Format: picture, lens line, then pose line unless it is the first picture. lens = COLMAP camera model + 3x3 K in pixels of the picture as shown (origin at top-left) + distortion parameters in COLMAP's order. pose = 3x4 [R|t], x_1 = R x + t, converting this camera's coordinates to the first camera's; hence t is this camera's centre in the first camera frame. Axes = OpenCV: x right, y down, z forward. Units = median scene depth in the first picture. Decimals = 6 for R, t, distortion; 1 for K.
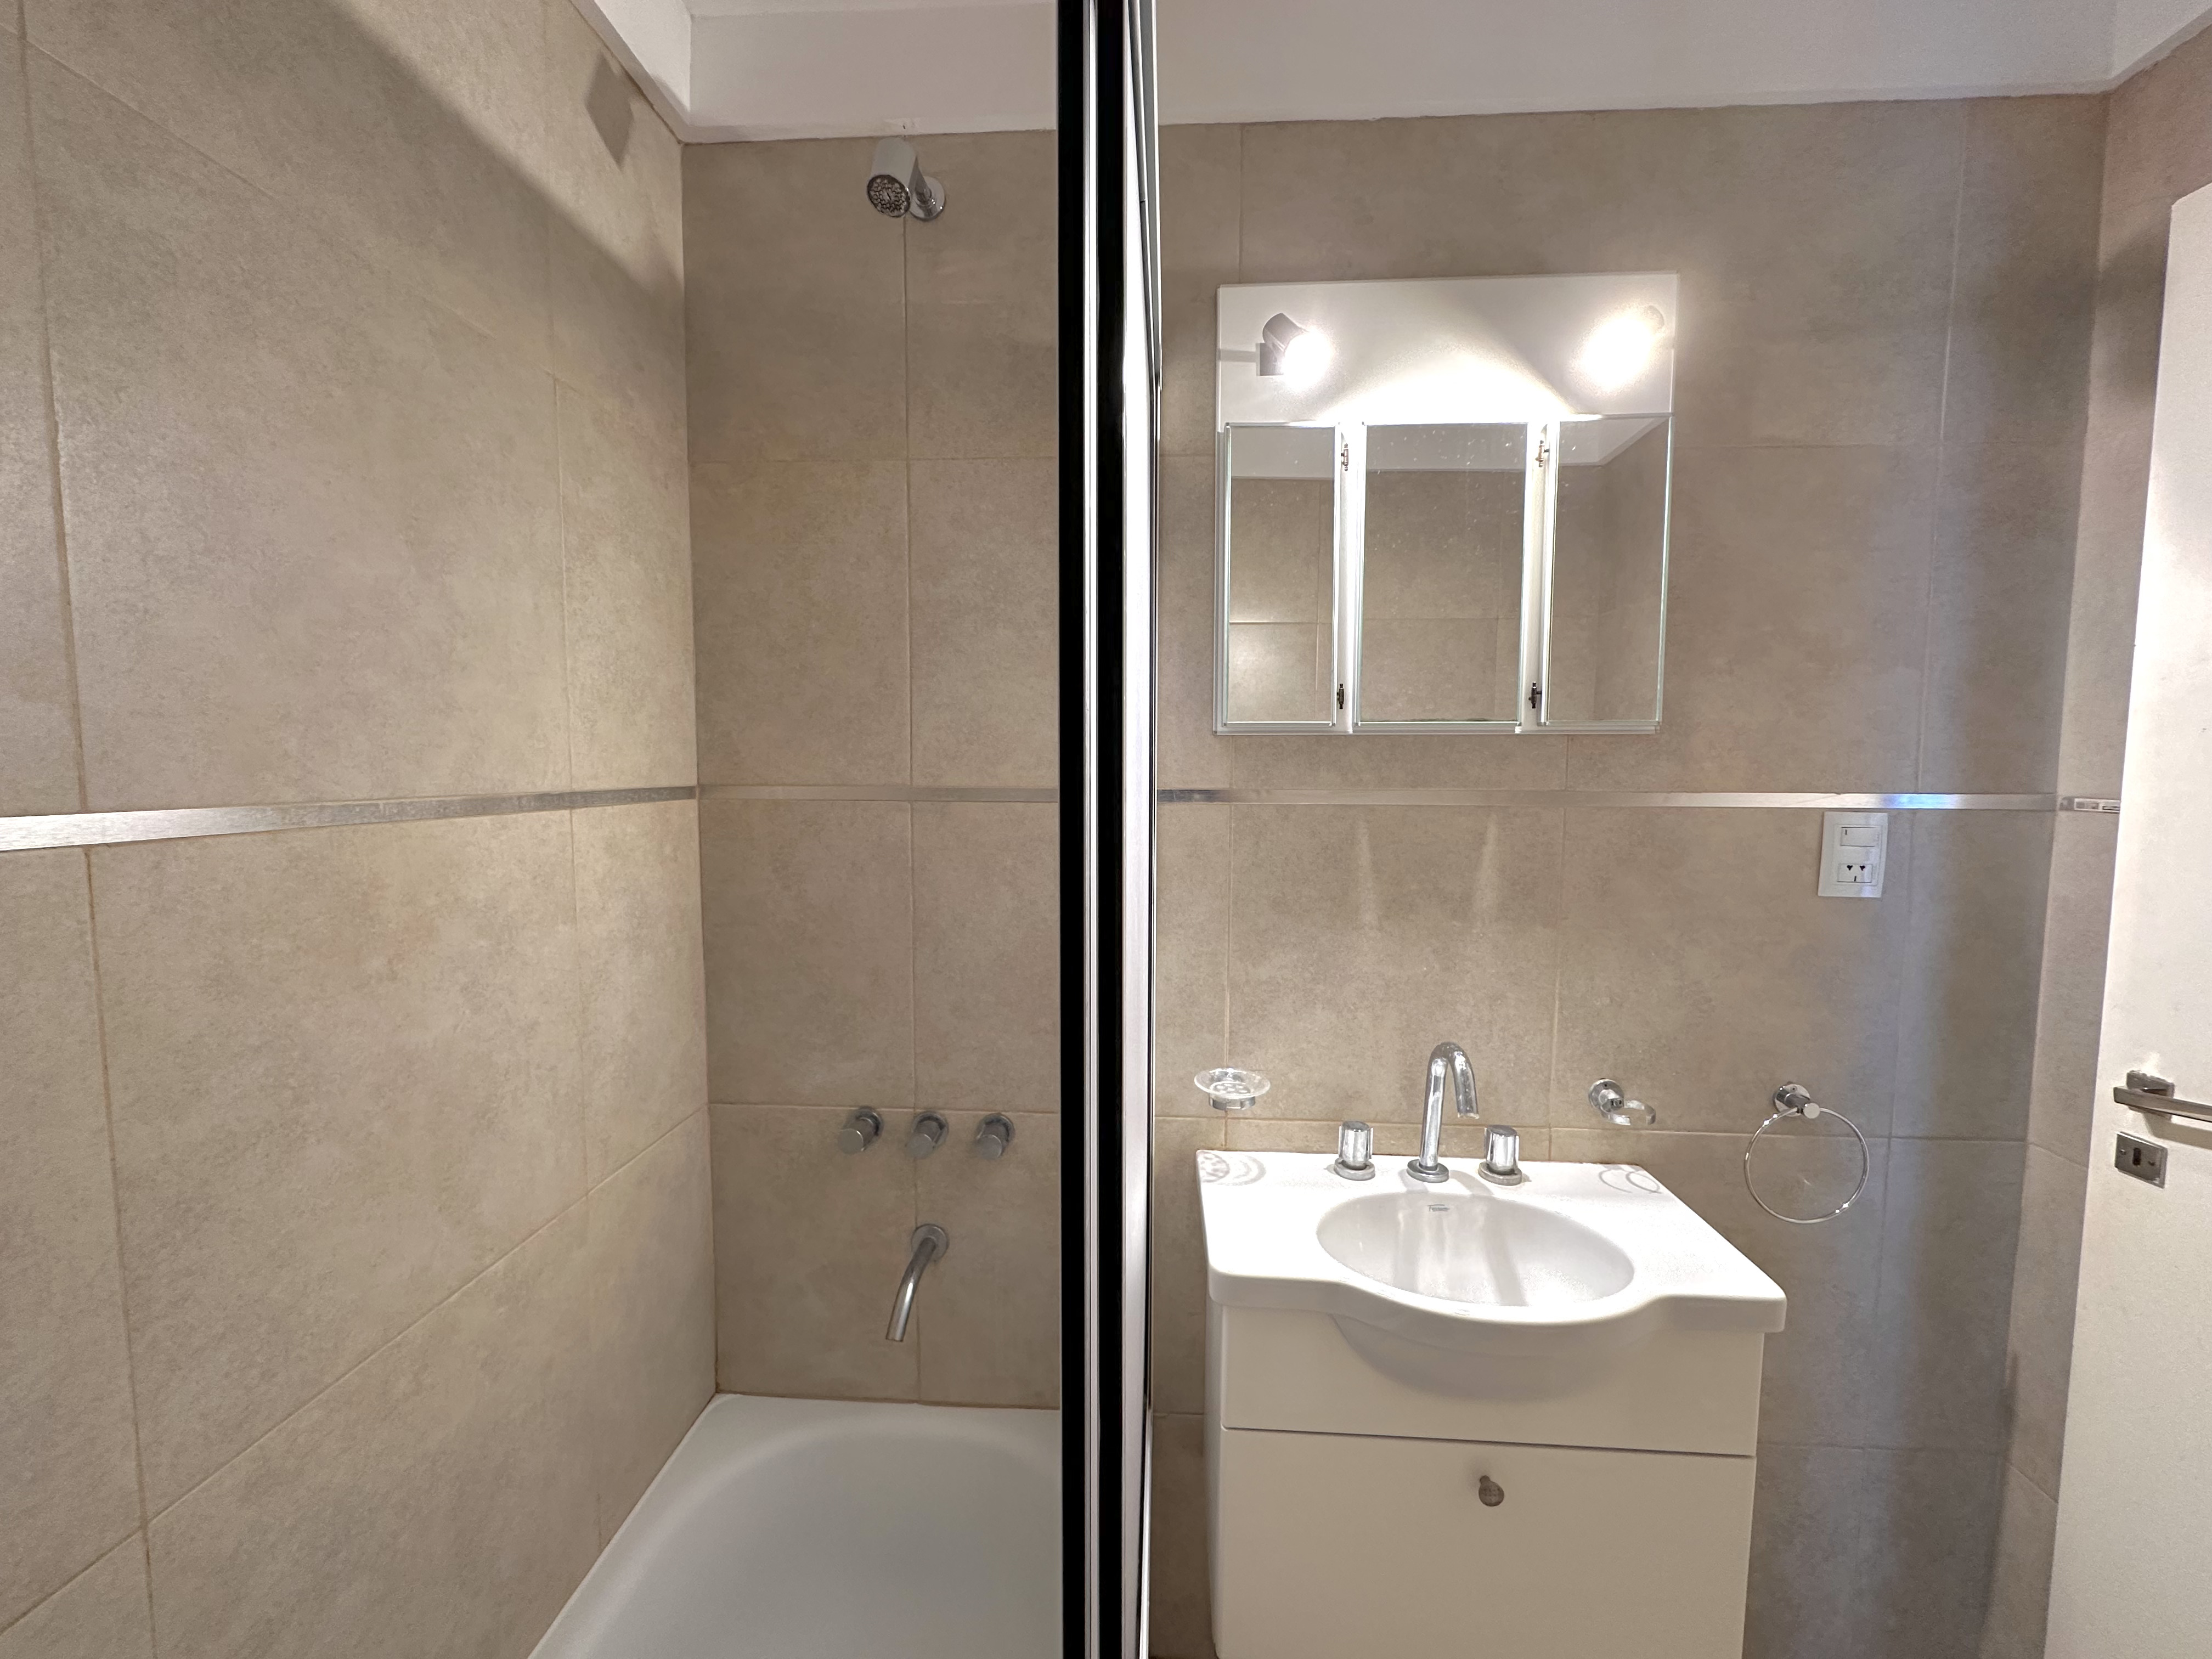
lens RADIAL K [[872.8, 0, 1118.8], [0, 872.8, 833.0], [0, 0, 1]] dist [0.008986, 0.000386]
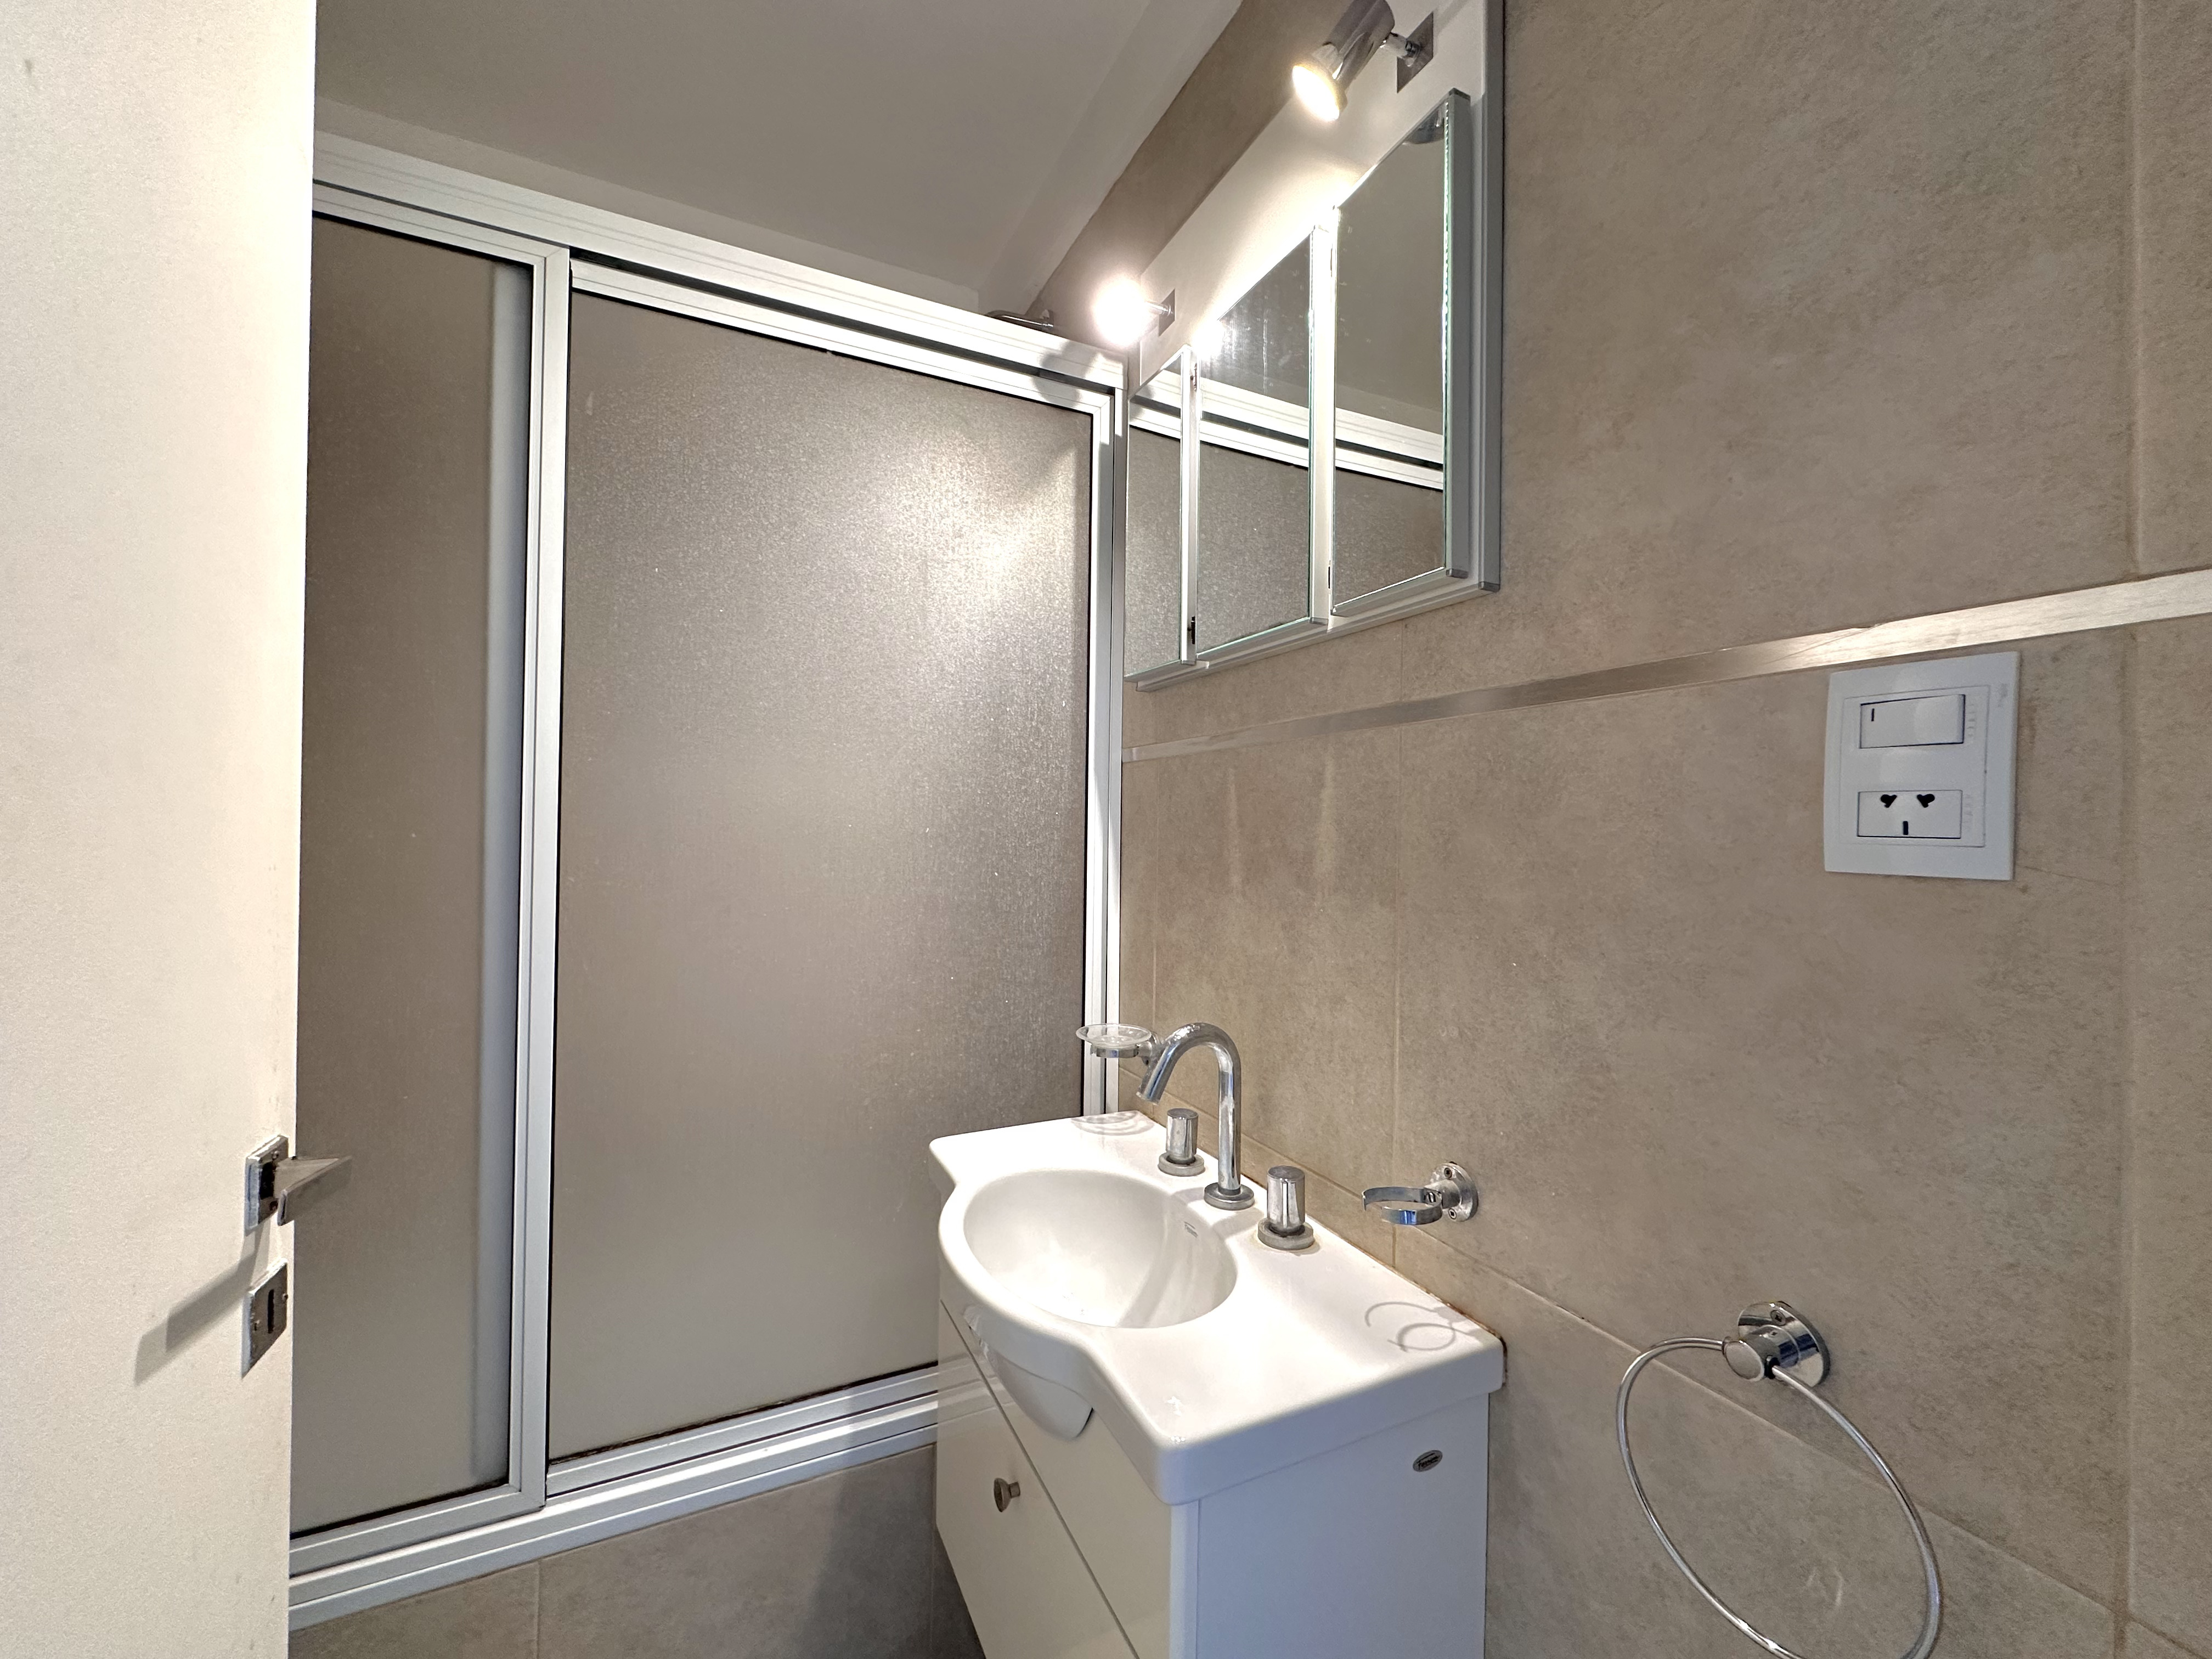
lens RADIAL K [[872.8, 0, 1102.4], [0, 872.8, 826.8], [0, 0, 1]] dist [0.008986, 0.000386]
pose [[0.489671, -0.001470, -0.871906, 0.975493], [-0.077595, 0.995957, -0.045257, 0.094710], [0.868448, 0.089816, 0.487578, 0.473526]]
